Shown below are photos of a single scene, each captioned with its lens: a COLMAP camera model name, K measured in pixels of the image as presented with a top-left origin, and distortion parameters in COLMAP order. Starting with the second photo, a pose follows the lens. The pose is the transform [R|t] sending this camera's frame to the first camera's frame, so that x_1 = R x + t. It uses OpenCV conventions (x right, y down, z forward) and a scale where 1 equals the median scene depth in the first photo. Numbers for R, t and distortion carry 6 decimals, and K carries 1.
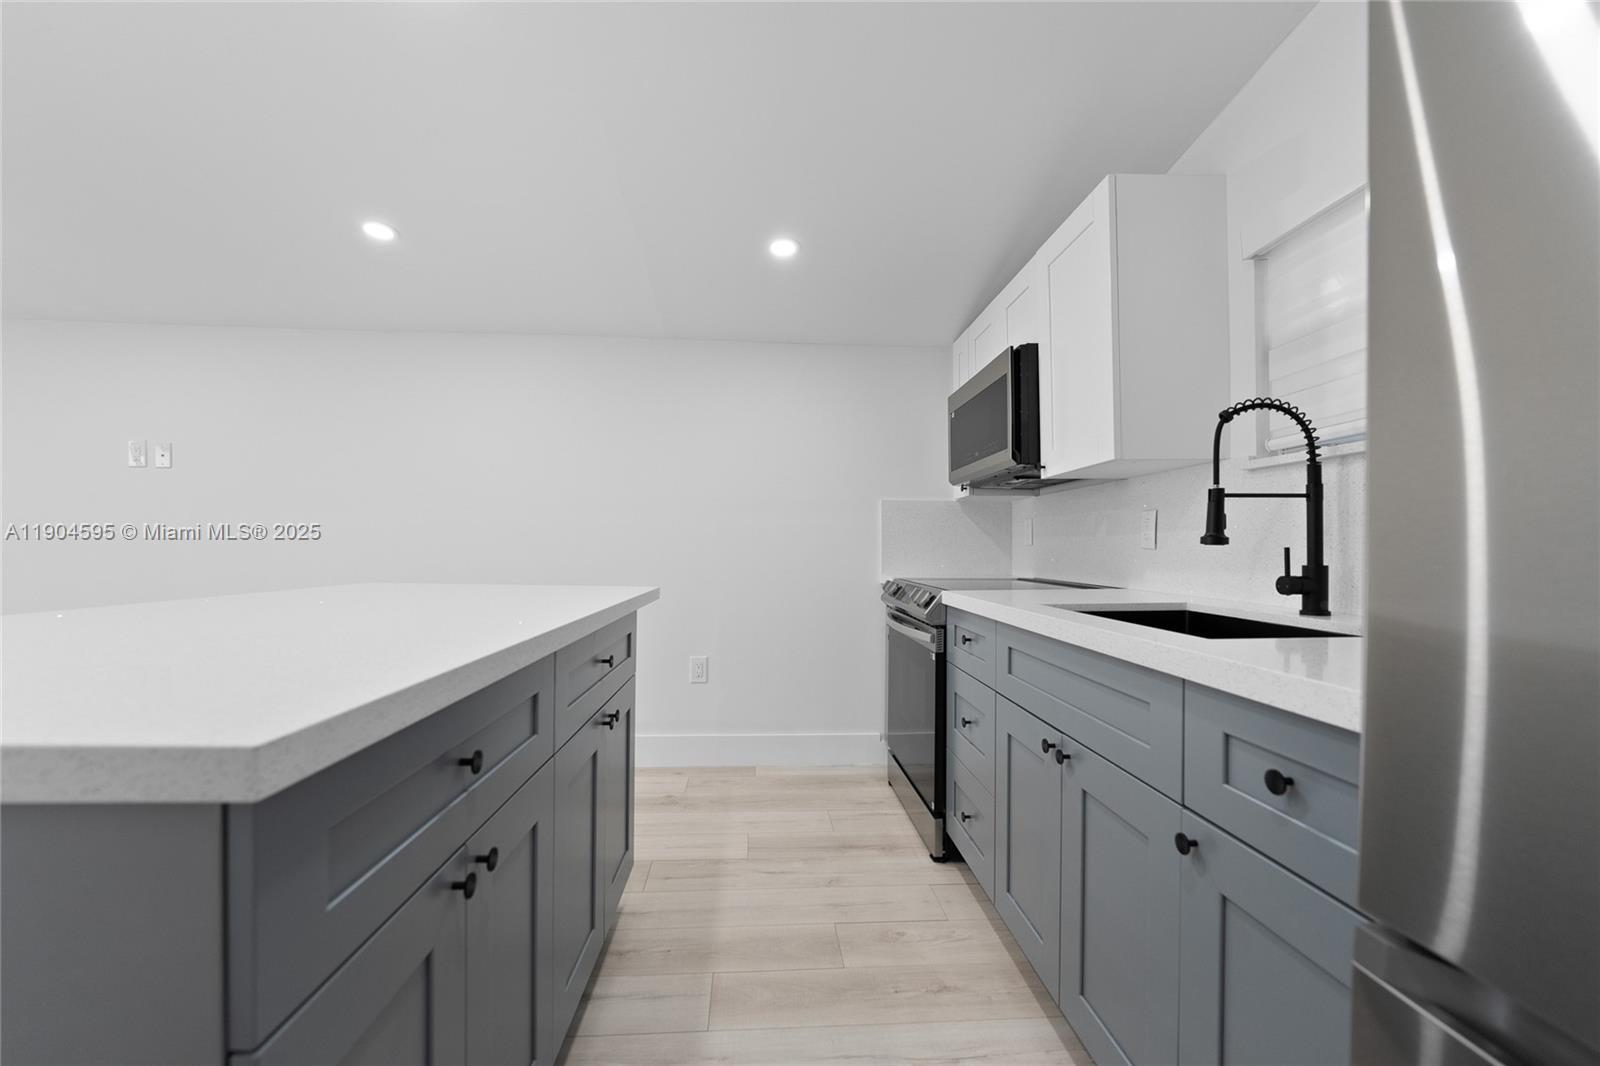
lens RADIAL K [[653.6, 0, 798.4], [0, 653.6, 552.7], [0, 0, 1]] dist [-0.002313, -0.000150]
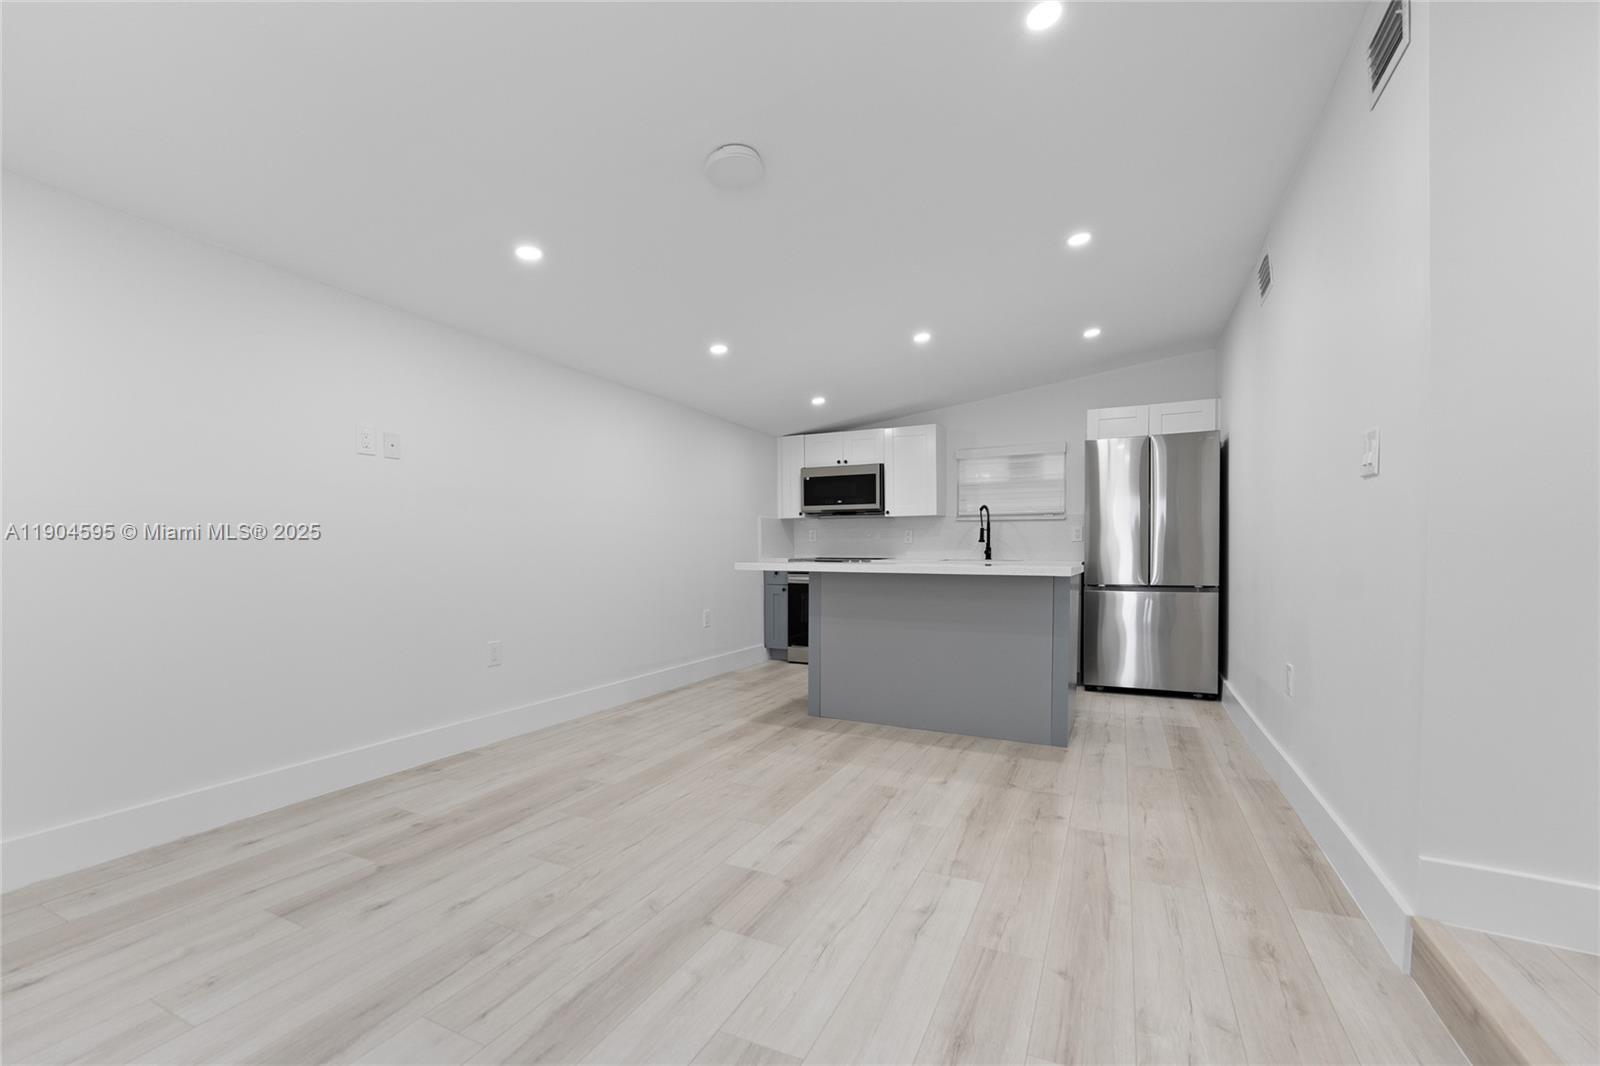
lens RADIAL K [[666.0, 0, 794.4], [0, 666.0, 574.1], [0, 0, 1]] dist [-0.016302, -0.000051]
pose [[0.493178, -0.036151, 0.869177, -2.654418], [0.007009, 0.999269, 0.037584, 0.016625], [-0.869900, -0.012444, 0.493071, 0.008810]]
